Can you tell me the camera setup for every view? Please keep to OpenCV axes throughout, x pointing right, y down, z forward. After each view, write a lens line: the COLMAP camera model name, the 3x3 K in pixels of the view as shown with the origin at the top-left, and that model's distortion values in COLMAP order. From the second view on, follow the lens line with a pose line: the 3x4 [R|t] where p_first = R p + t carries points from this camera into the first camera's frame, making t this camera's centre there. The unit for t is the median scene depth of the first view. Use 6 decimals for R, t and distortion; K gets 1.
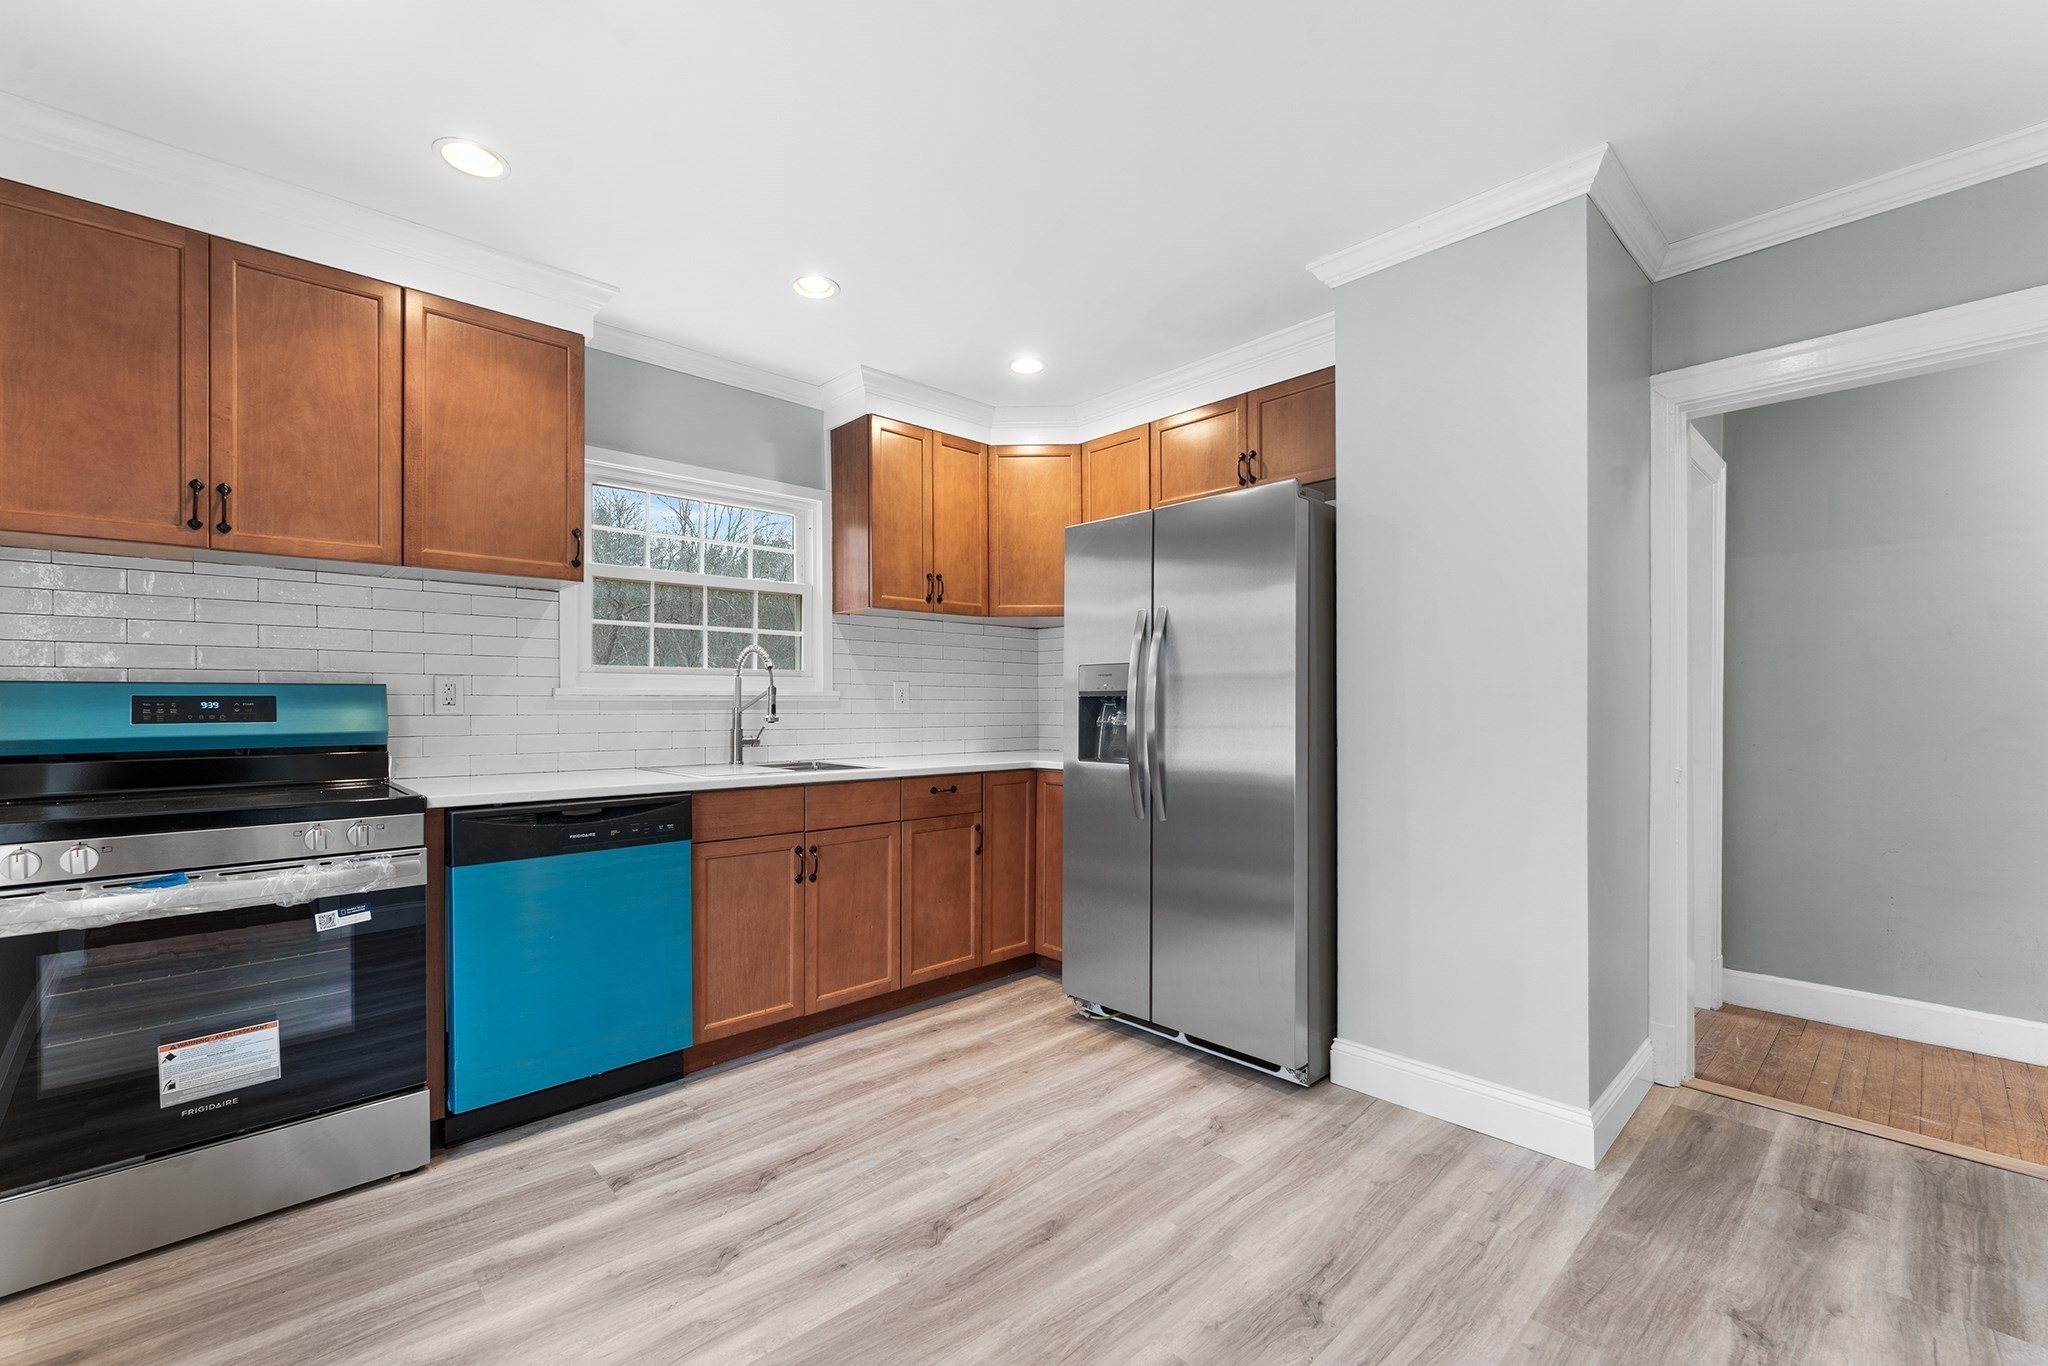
lens RADIAL K [[852.2, 0, 1035.4], [0, 852.2, 698.1], [0, 0, 1]] dist [-0.000215, -0.000527]
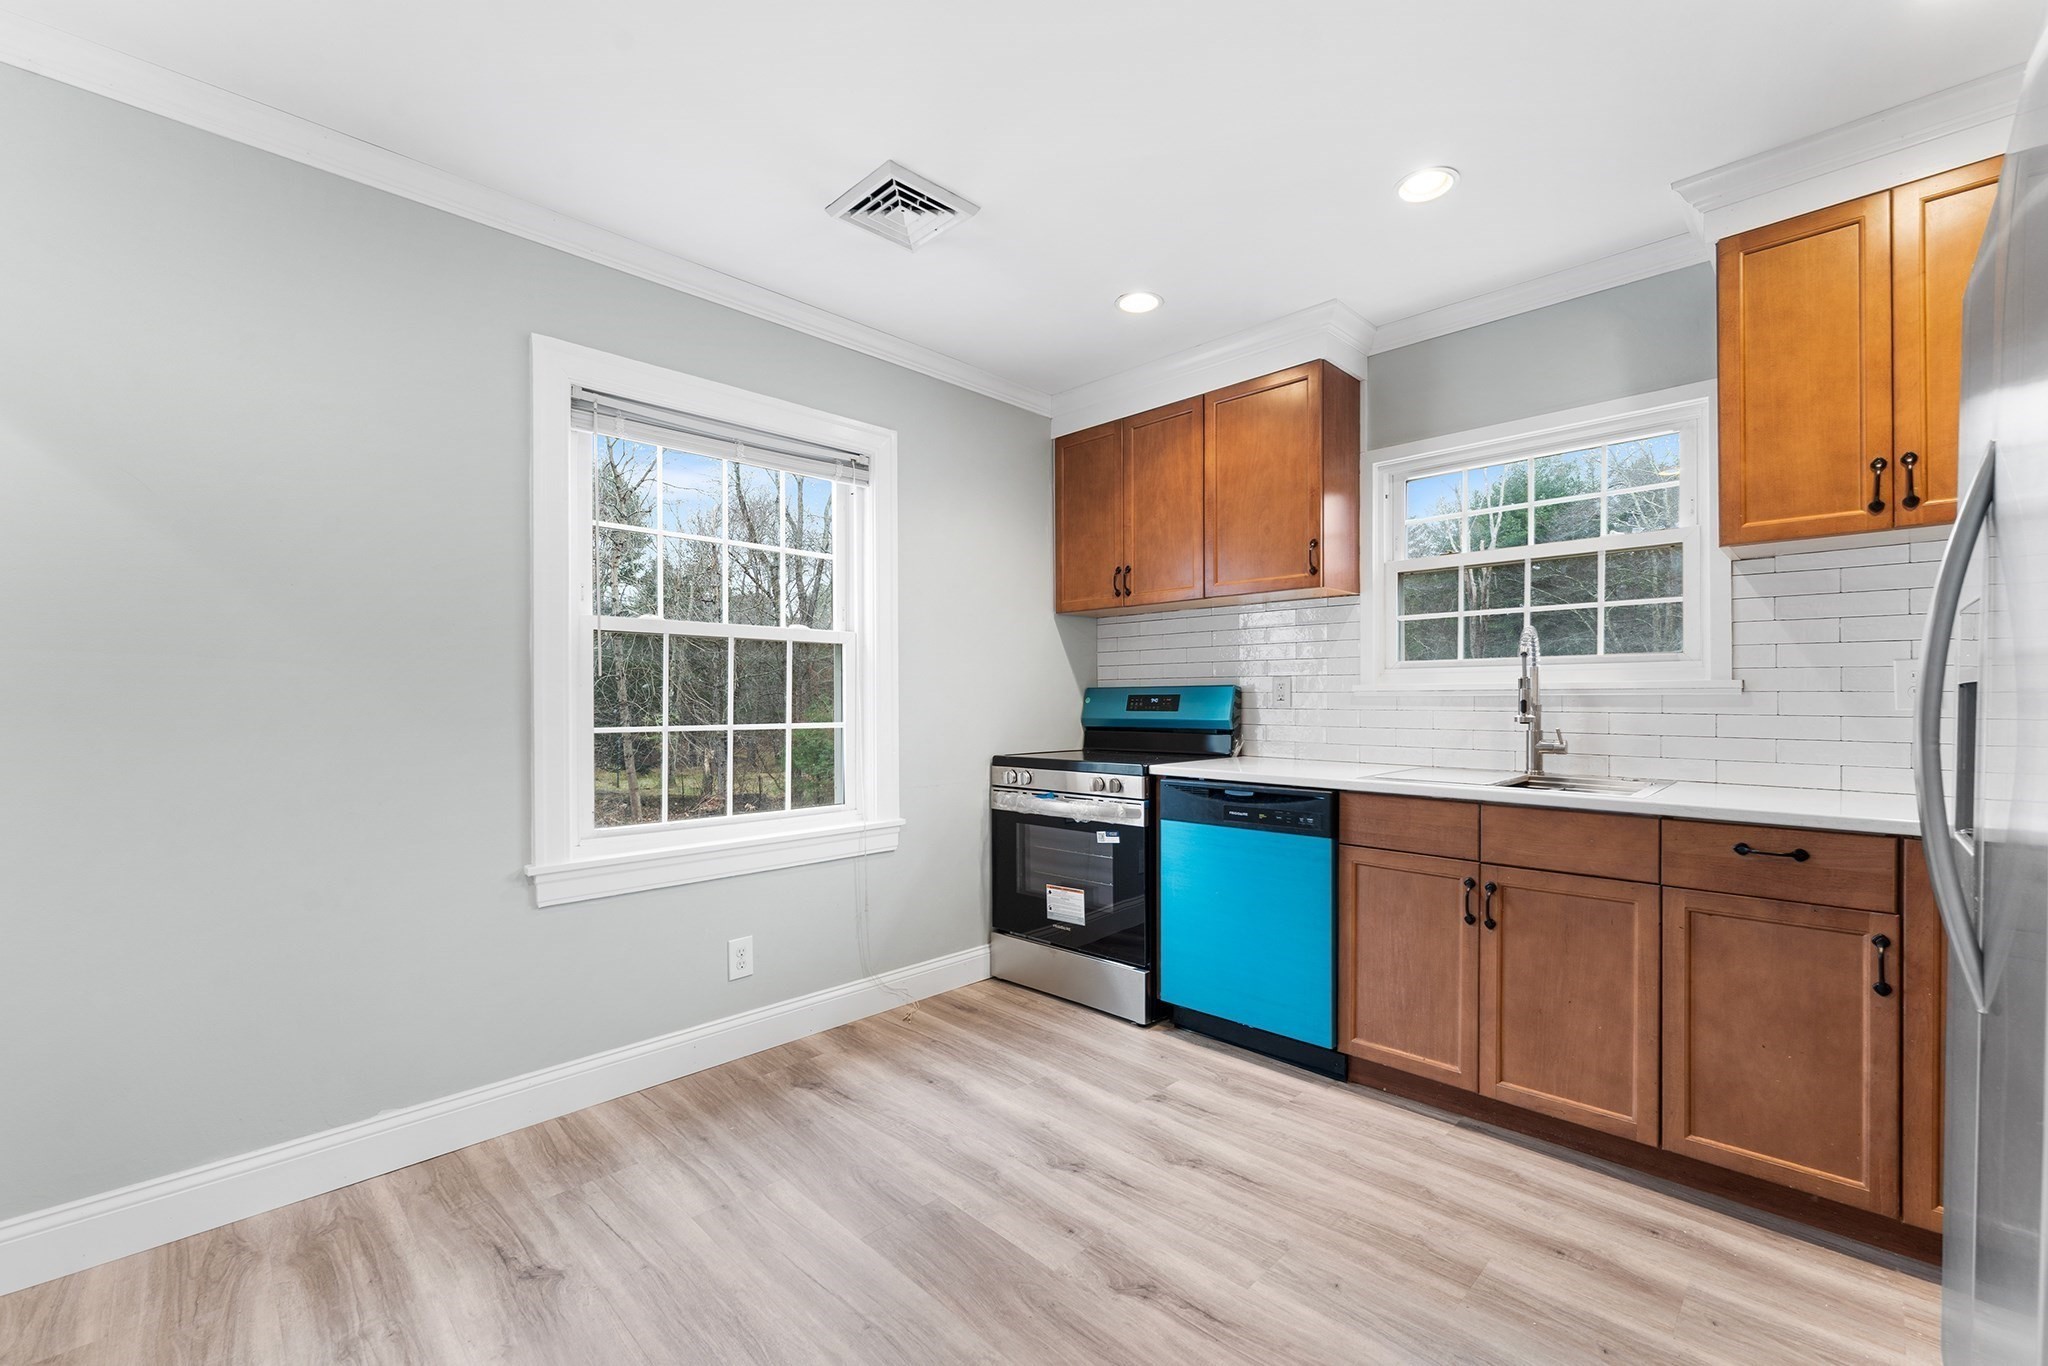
lens RADIAL K [[852.2, 0, 1033.5], [0, 852.2, 696.7], [0, 0, 1]] dist [-0.000215, -0.000527]
pose [[0.028268, -0.002120, -0.999598, 0.543308], [0.007851, 0.999967, -0.001899, 0.001925], [0.999570, -0.007794, 0.028284, 0.605359]]
